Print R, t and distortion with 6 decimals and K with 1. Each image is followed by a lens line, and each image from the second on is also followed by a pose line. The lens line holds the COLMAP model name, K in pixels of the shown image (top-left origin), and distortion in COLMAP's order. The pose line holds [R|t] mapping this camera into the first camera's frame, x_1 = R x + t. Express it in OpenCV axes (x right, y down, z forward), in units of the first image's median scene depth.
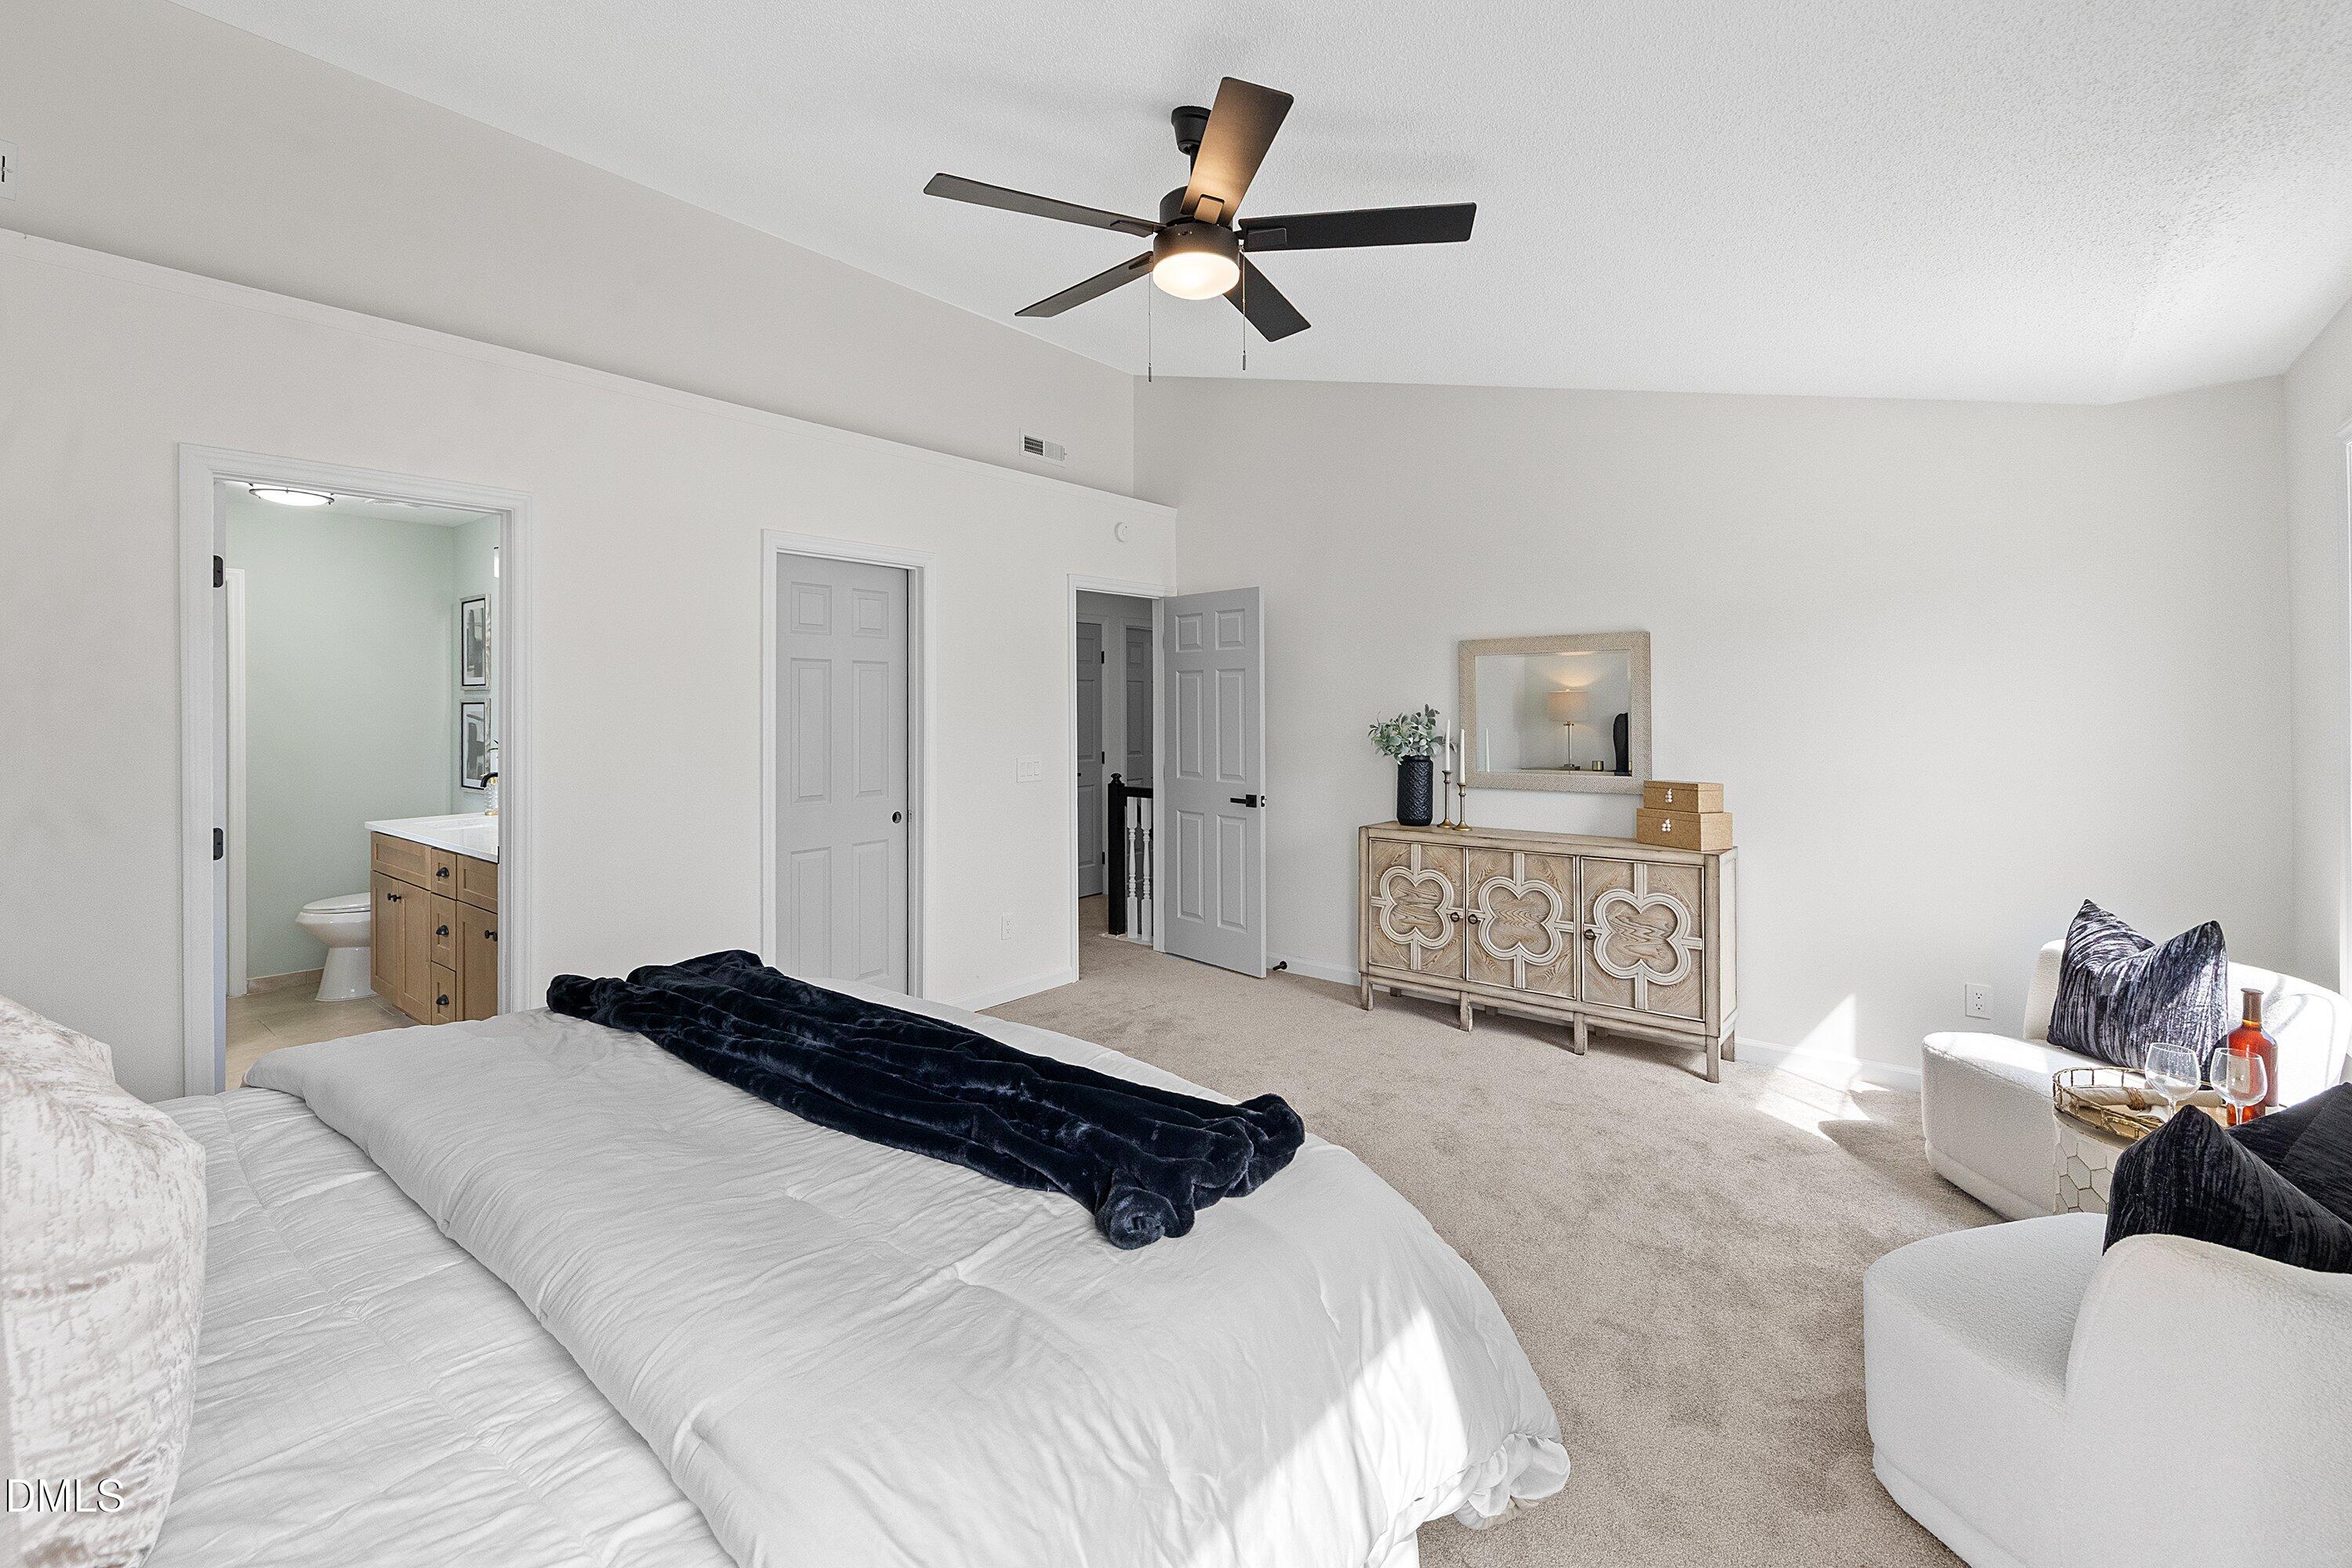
lens RADIAL K [[1005.6, 0, 1155.8], [0, 1005.6, 728.6], [0, 0, 1]] dist [-0.000093, 0.000197]
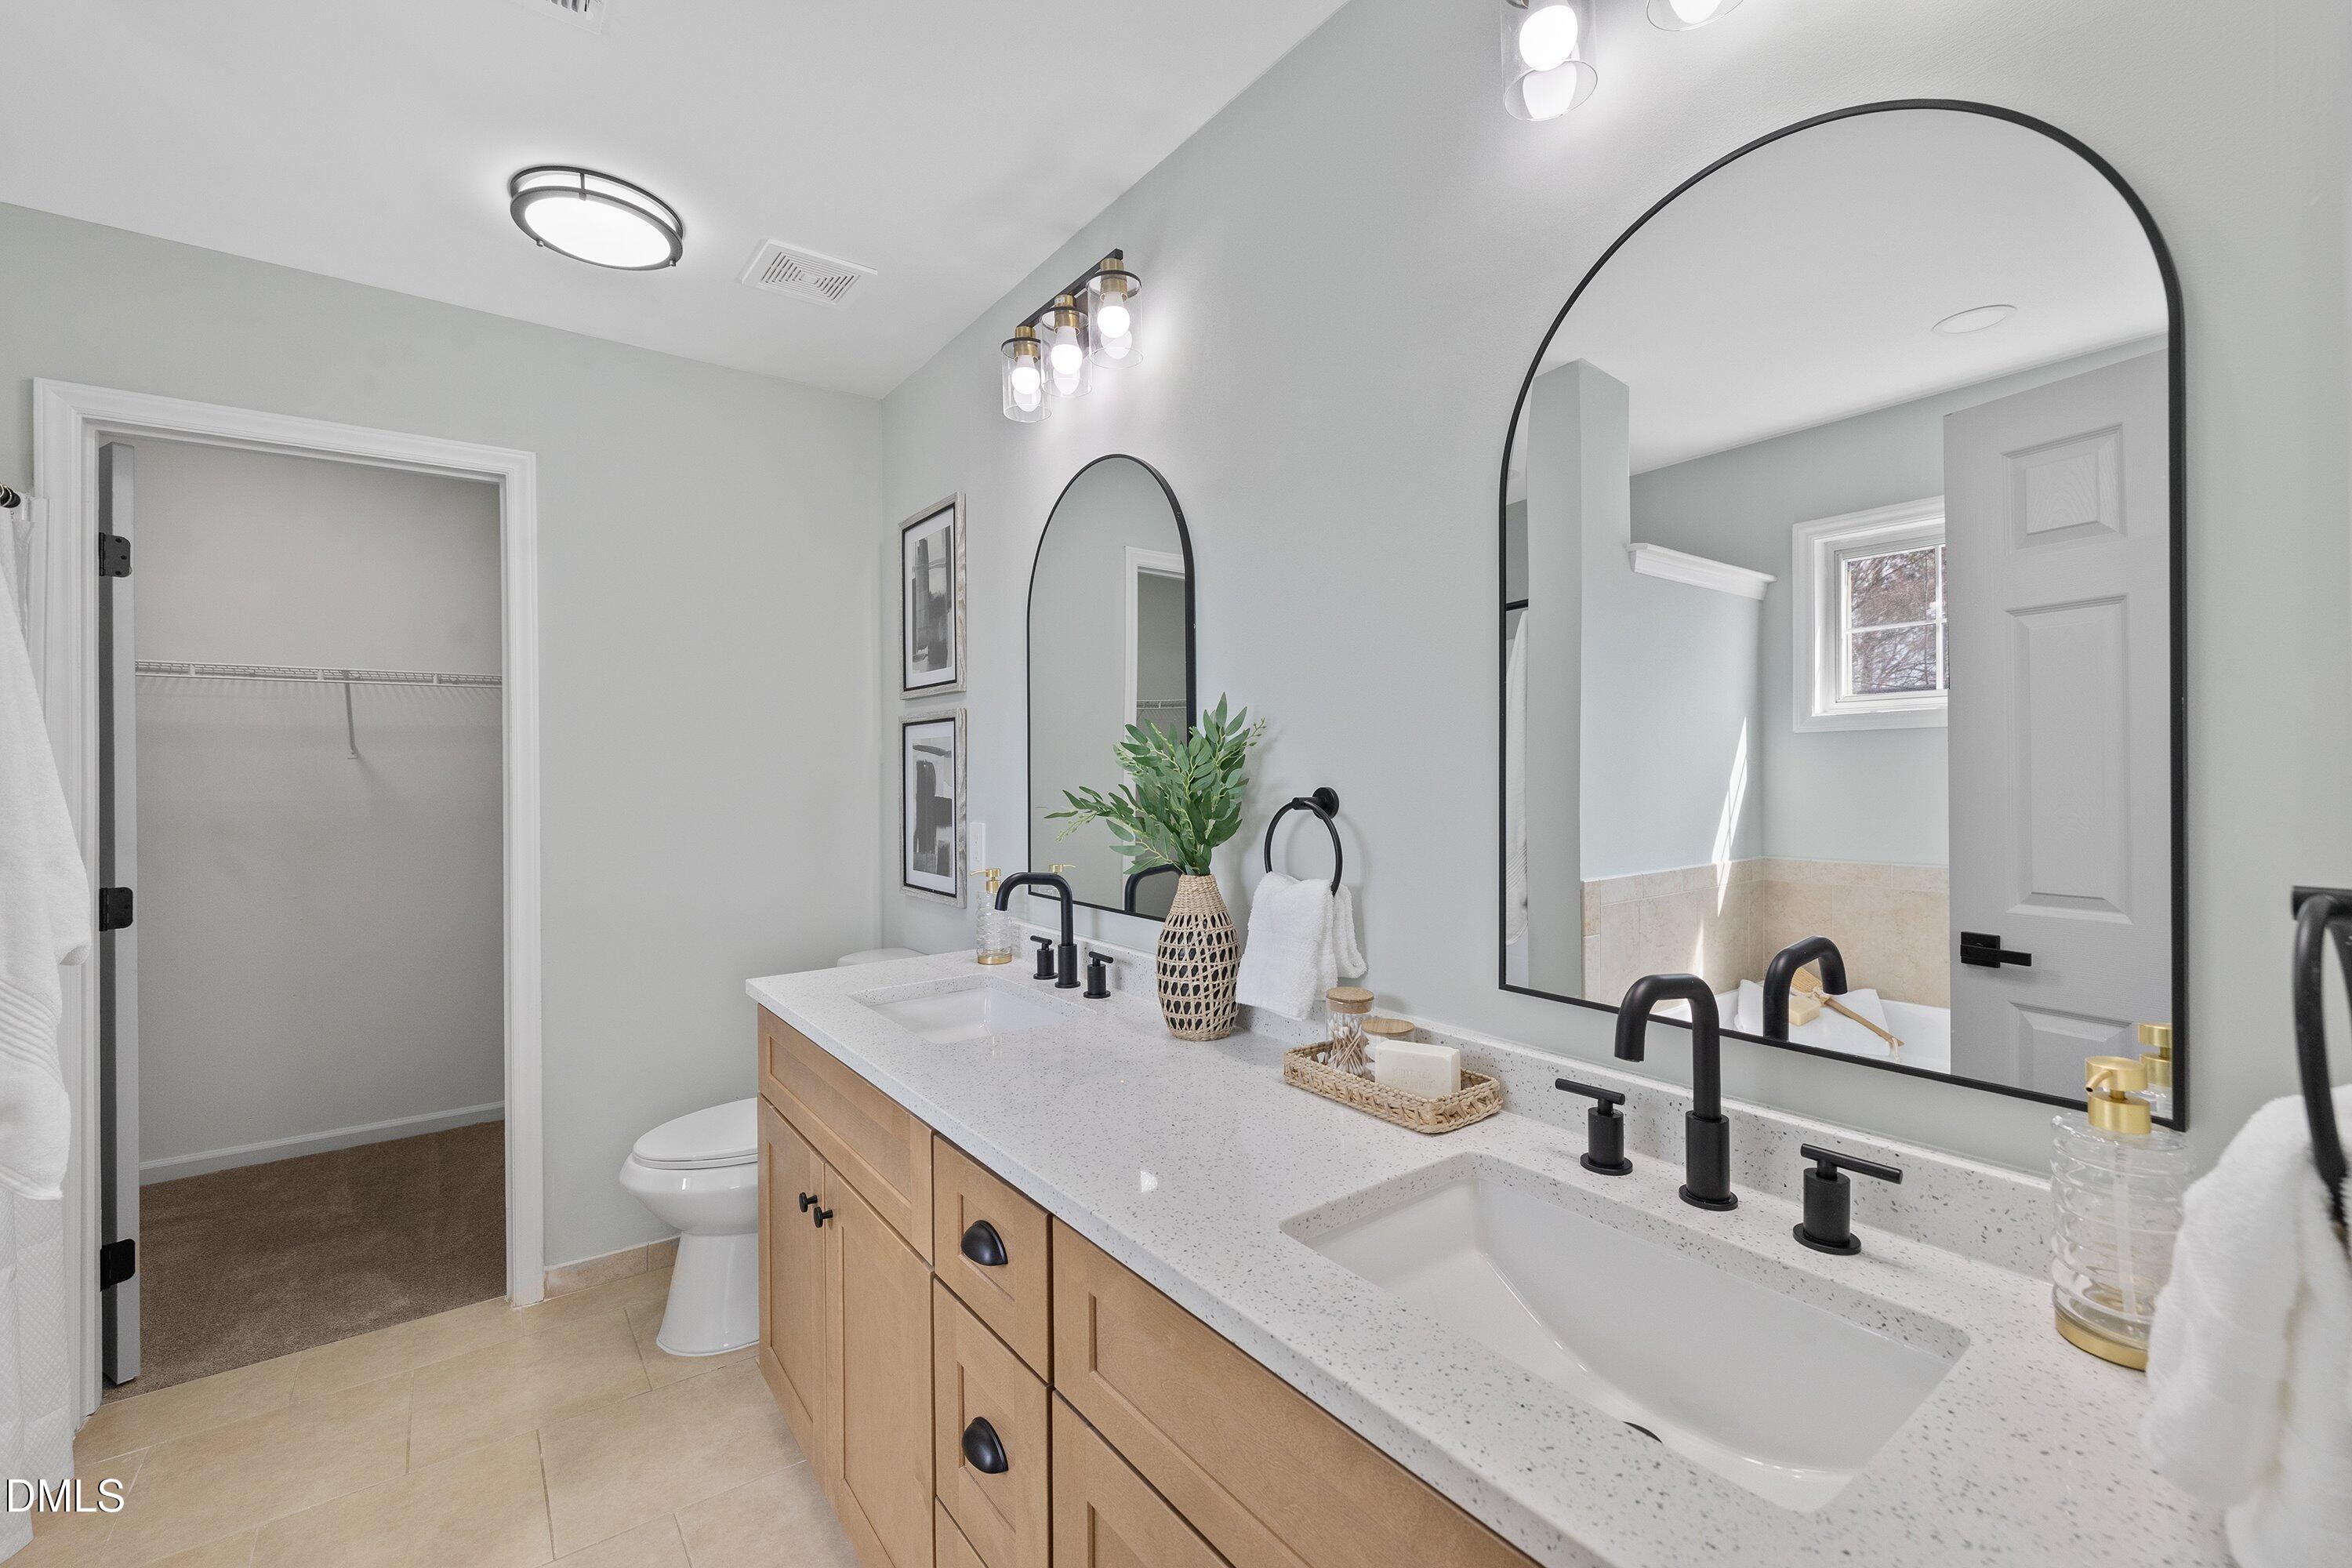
lens RADIAL K [[1005.6, 0, 1180.6], [0, 1005.6, 777.7], [0, 0, 1]] dist [-0.000093, 0.000197]
pose [[0.970403, -0.002775, -0.241476, -0.438257], [0.003248, 0.999994, 0.001559, 0.002462], [0.241470, -0.002297, 0.970405, 0.546167]]
